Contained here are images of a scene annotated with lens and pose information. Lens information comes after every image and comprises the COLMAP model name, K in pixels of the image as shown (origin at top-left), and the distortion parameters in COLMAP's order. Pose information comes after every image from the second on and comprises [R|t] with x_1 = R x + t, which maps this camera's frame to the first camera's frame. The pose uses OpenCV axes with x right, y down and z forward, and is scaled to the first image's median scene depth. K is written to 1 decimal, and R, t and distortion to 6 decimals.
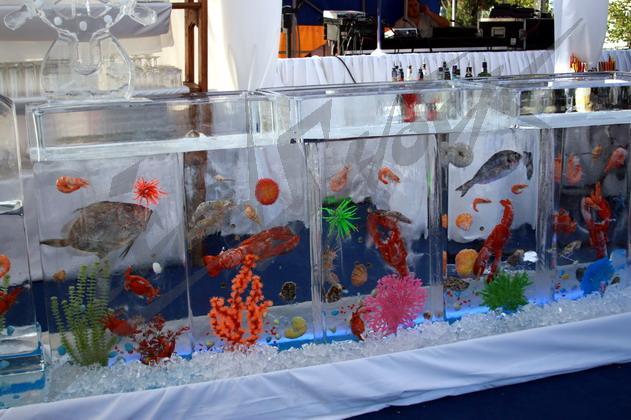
lens RADIAL K [[823.6, 0, 314.9], [0, 823.6, 211.7], [0, 0, 1]] dist [-0.133634, 0.000000]
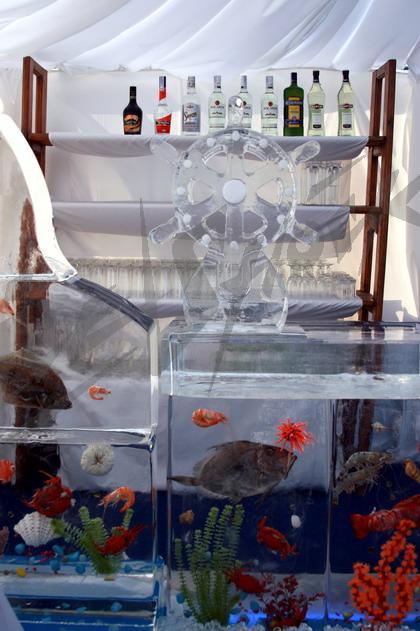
lens RADIAL K [[823.6, 0, 210.9], [0, 823.6, 318.2], [0, 0, 1]] dist [-0.133634, 0.000000]
pose [[0.937873, 0.073915, -0.339014, 0.000115], [-0.105408, 0.991565, -0.075419, -0.068508], [0.330579, 0.106468, 0.937754, 0.131523]]
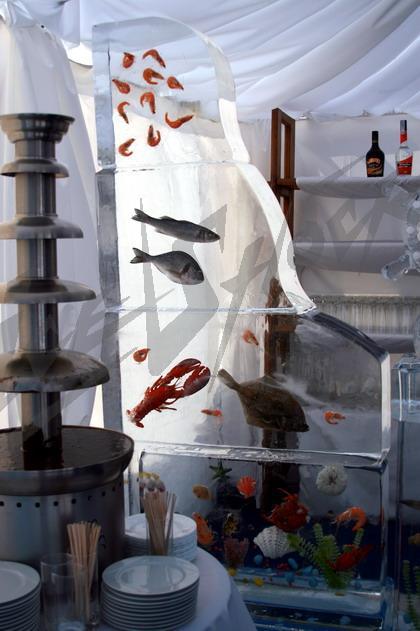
lens RADIAL K [[823.6, 0, 211.2], [0, 823.6, 315.4], [0, 0, 1]] dist [-0.133634, 0.000000]
pose [[0.789053, 0.057835, -0.611597, 0.051633], [-0.140532, 0.986153, -0.088053, -0.057358], [0.598036, 0.155427, 0.786254, 0.080635]]
